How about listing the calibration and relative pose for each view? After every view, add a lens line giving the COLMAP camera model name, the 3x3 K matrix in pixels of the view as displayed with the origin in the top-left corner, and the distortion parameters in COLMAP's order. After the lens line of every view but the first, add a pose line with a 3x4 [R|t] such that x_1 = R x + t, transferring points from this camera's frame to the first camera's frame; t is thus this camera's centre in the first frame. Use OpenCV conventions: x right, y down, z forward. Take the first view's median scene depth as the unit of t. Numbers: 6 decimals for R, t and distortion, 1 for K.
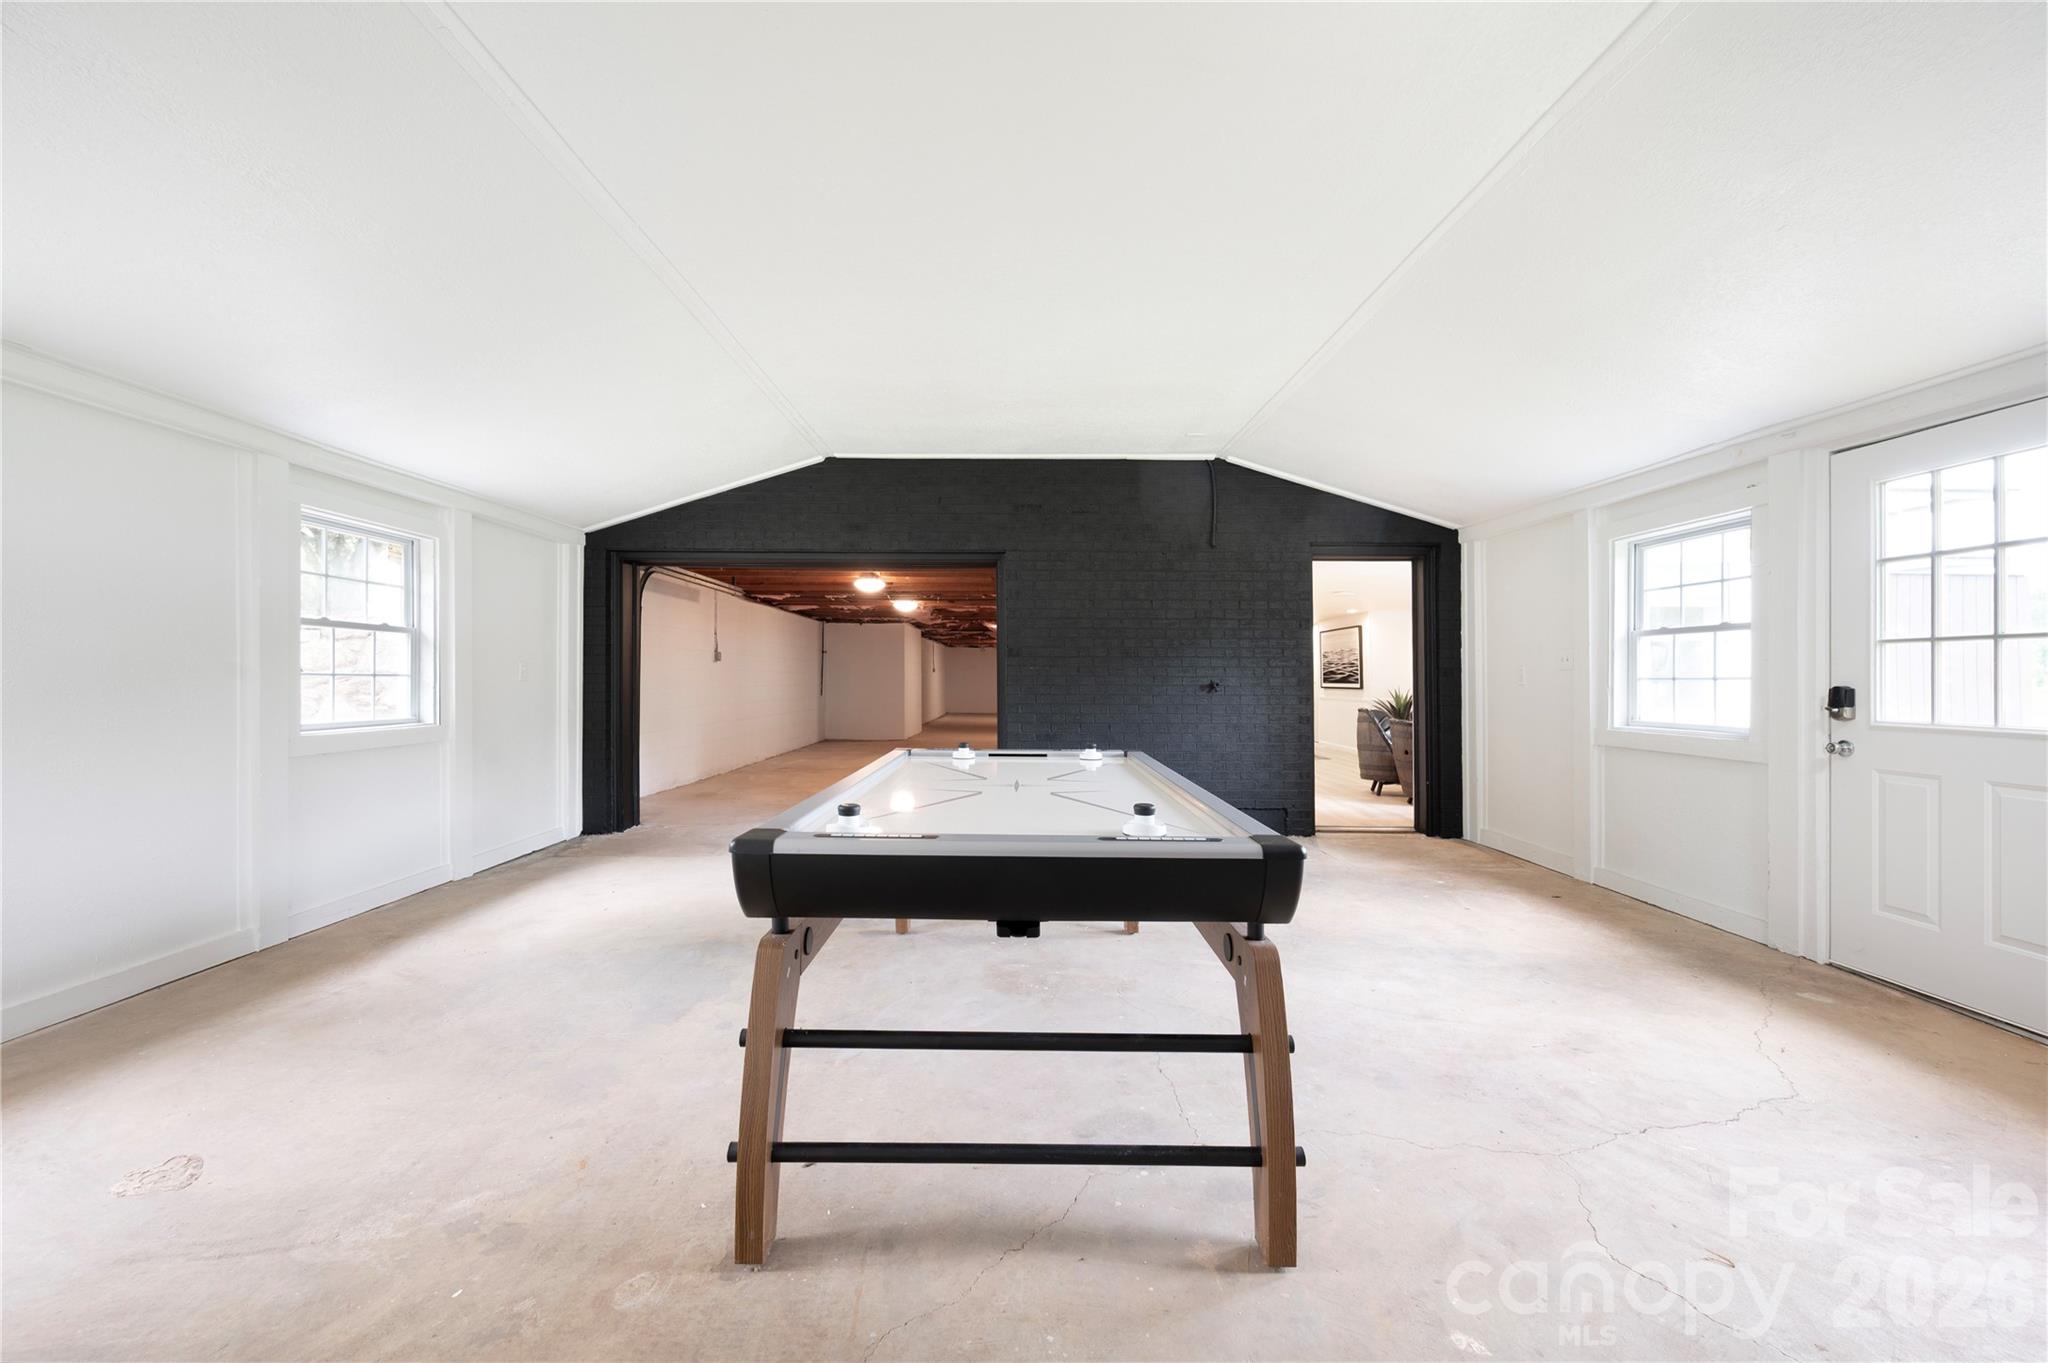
lens RADIAL K [[832.4, 0, 1024.0], [0, 832.4, 681.5], [0, 0, 1]] dist [-0.000570, -0.000015]
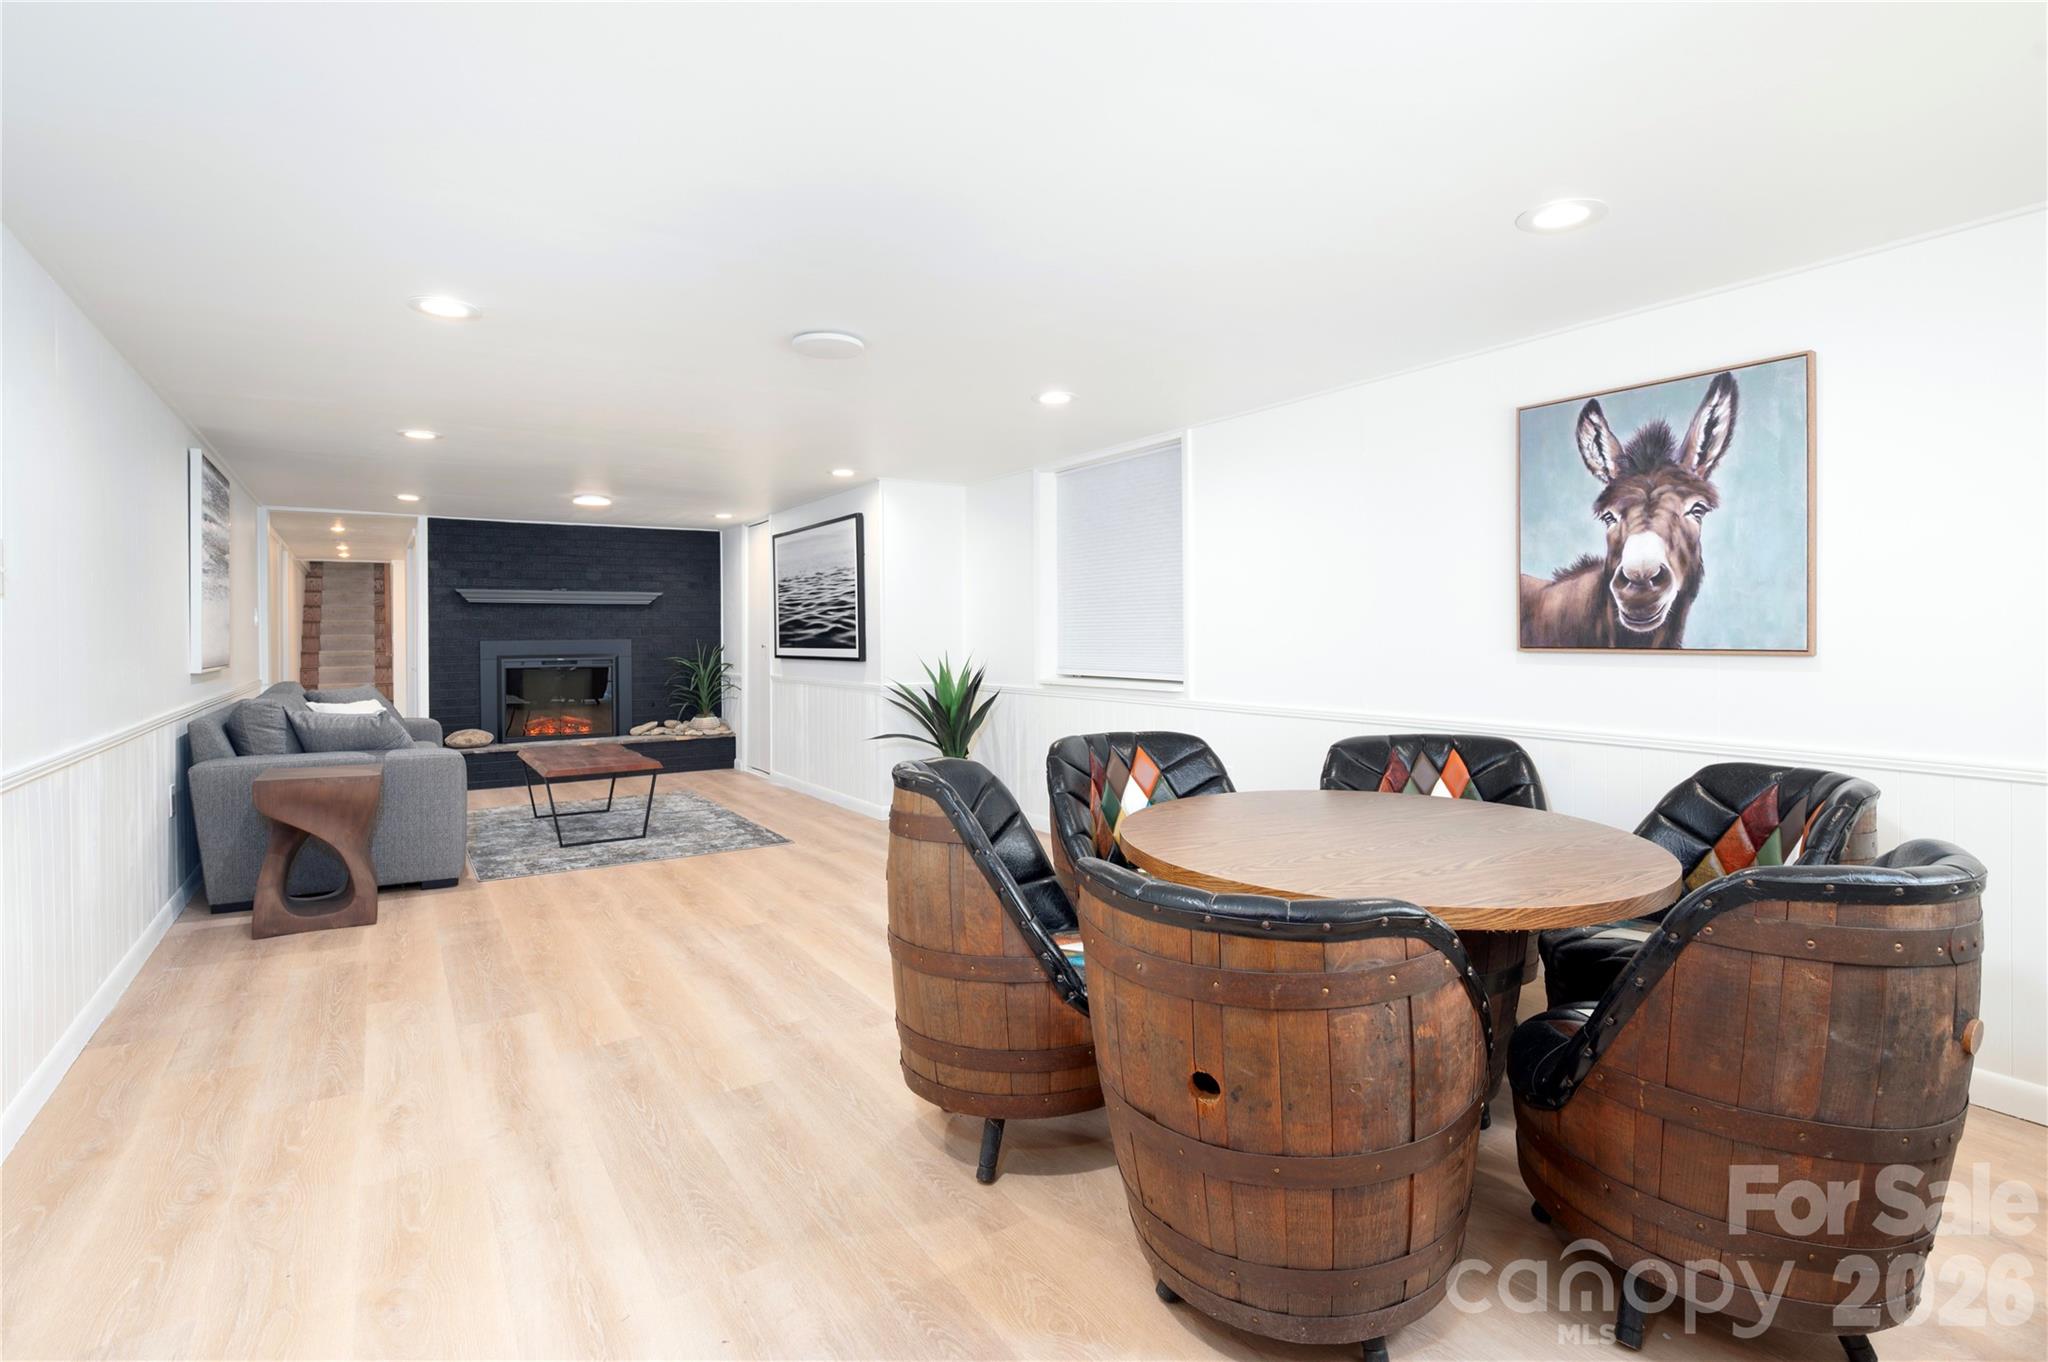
lens RADIAL K [[1005.7, 0, 1028.2], [0, 1005.7, 646.0], [0, 0, 1]] dist [0.000072, -0.000002]
pose [[0.842043, 0.000902, 0.539410, 0.195914], [-0.000339, 0.999999, -0.001143, 0.001883], [-0.539411, 0.000780, 0.842042, 0.512386]]
